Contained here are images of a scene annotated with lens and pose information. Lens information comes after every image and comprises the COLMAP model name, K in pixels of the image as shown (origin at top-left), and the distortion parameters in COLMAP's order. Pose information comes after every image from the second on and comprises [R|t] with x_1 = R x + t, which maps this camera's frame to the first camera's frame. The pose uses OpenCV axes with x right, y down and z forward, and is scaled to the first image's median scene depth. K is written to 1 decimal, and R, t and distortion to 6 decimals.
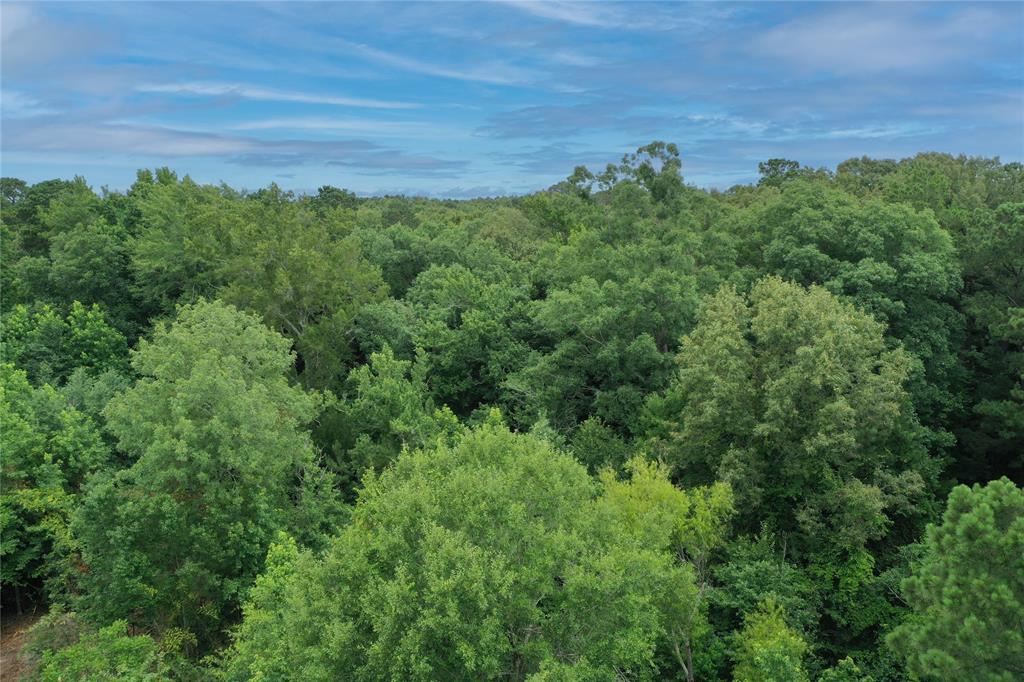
lens RADIAL K [[819.2, 0, 511.7], [0, 819.2, 336.5], [0, 0, 1]] dist [0.011004, 0.001895]
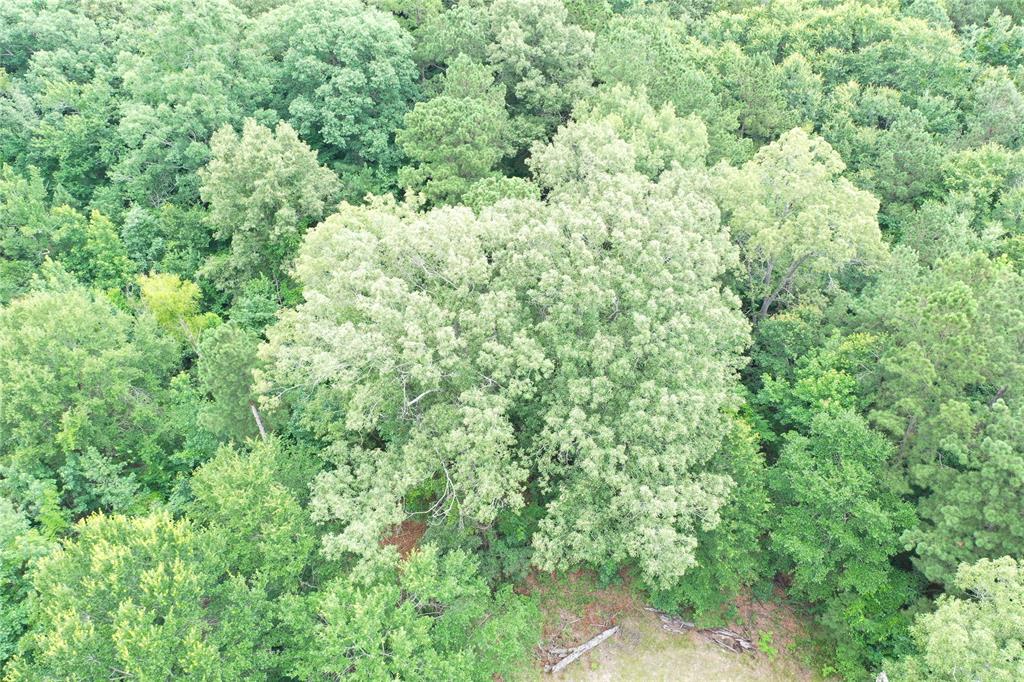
lens RADIAL K [[819.2, 0, 512.3], [0, 819.2, 339.0], [0, 0, 1]] dist [0.011004, 0.001895]
pose [[0.961927, -0.163533, 0.218982, 0.388840], [0.038720, 0.874695, 0.483124, -0.453305], [-0.270549, -0.456251, 0.847725, -0.678120]]
